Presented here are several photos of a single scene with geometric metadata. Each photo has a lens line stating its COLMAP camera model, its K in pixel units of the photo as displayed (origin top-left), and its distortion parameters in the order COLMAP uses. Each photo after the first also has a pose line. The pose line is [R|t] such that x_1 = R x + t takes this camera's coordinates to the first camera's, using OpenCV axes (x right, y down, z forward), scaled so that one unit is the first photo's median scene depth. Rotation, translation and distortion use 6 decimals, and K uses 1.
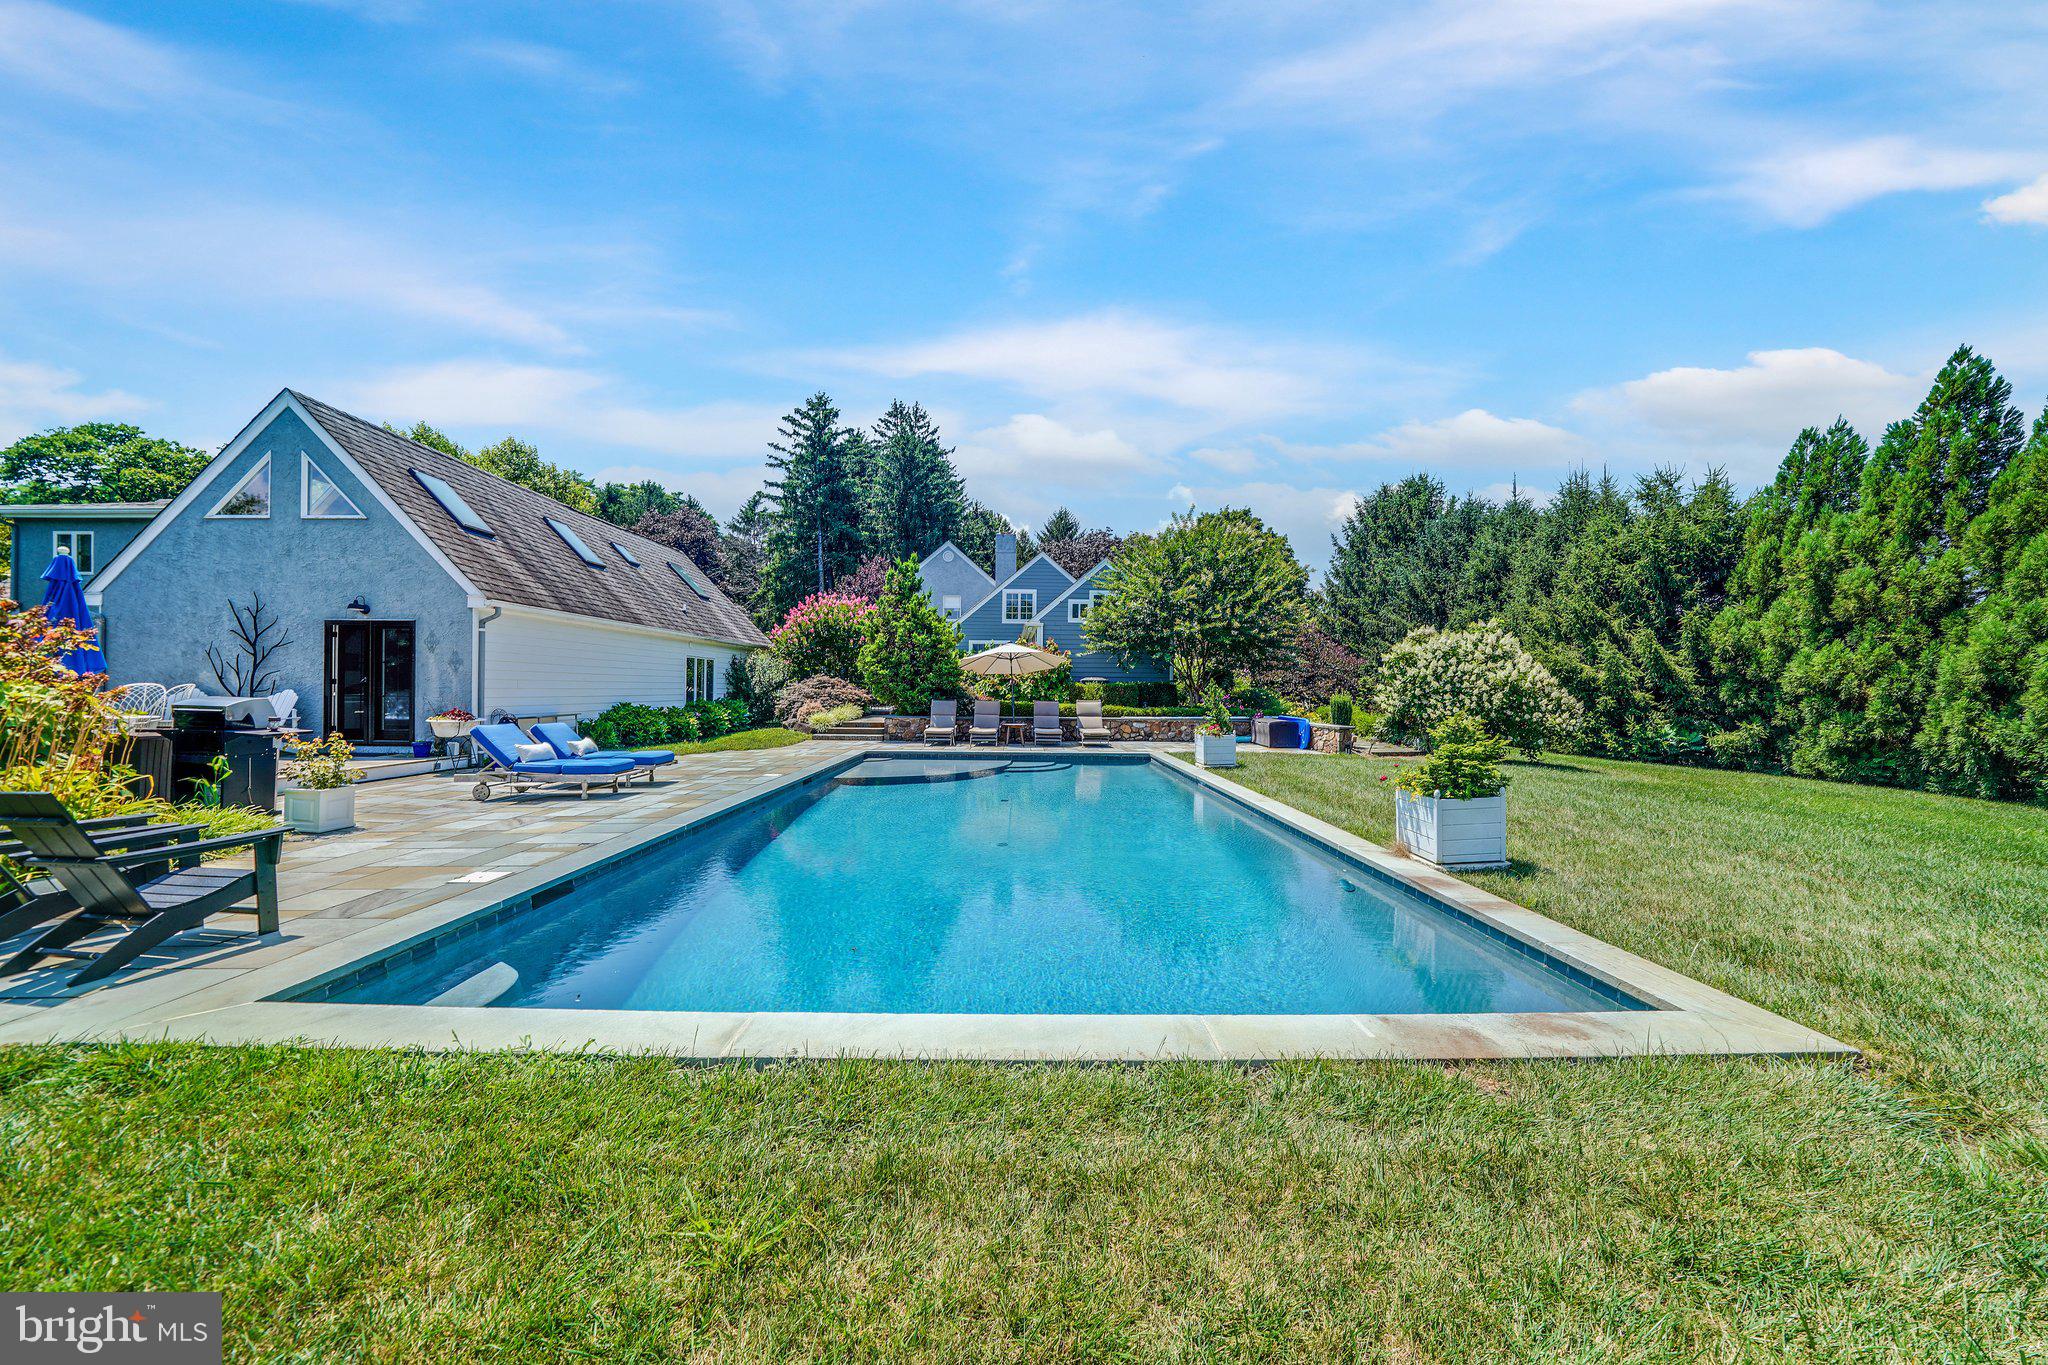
lens RADIAL K [[707.4, 0, 1021.8], [0, 707.4, 689.9], [0, 0, 1]] dist [-0.020304, 0.000677]
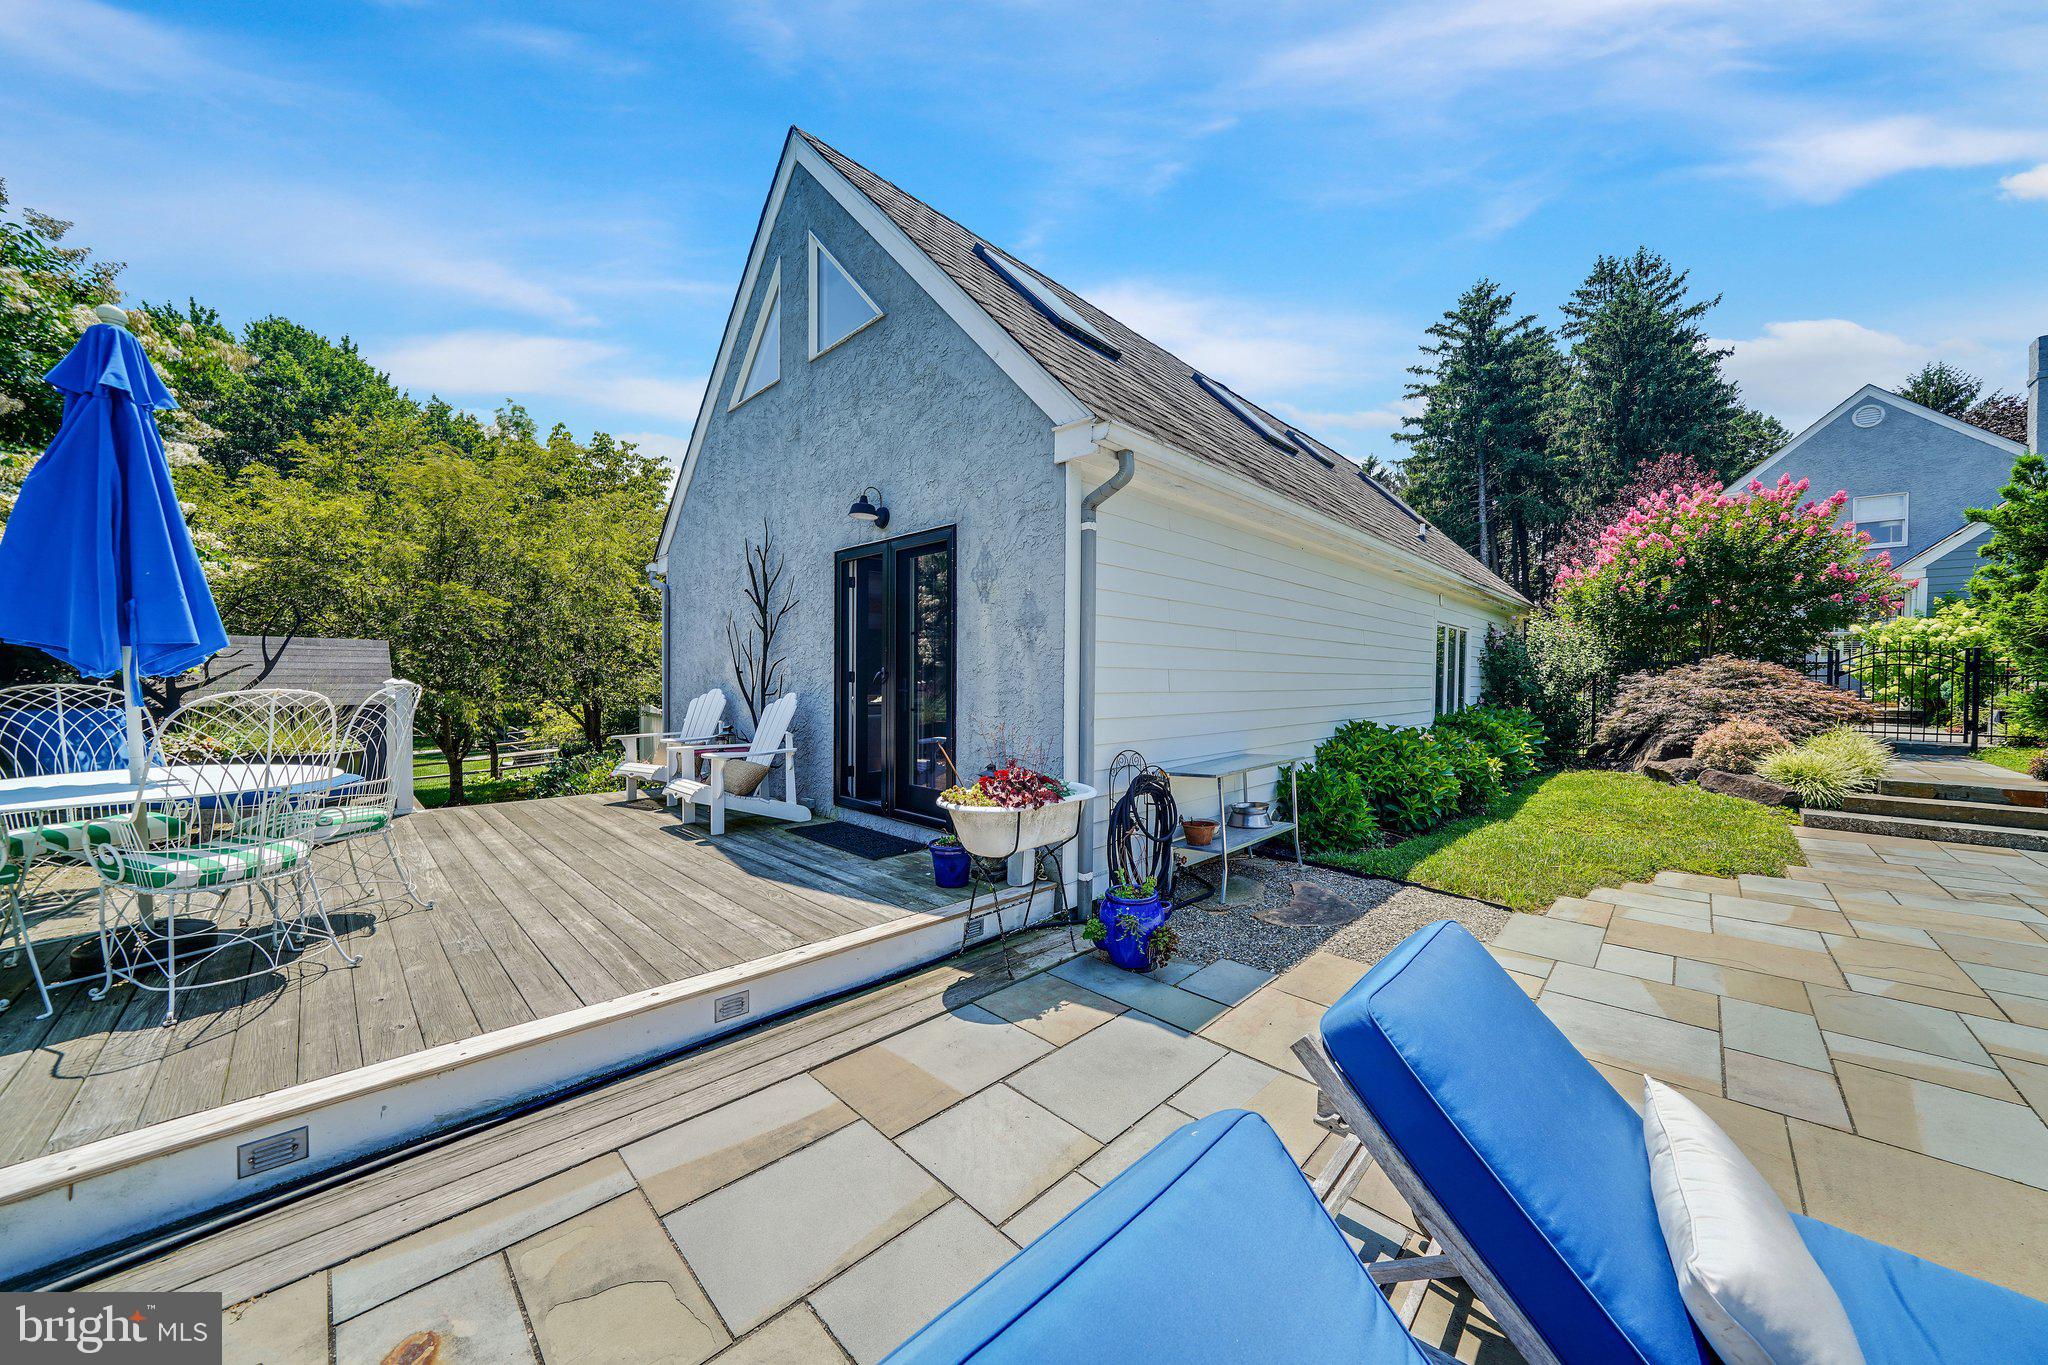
lens RADIAL K [[707.4, 0, 1022.0], [0, 707.4, 686.5], [0, 0, 1]] dist [-0.020304, 0.000677]
pose [[0.707648, 0.006456, -0.706536, -0.112921], [-0.002807, 0.999976, 0.006326, -0.001744], [0.706560, -0.002494, 0.707649, 0.150289]]
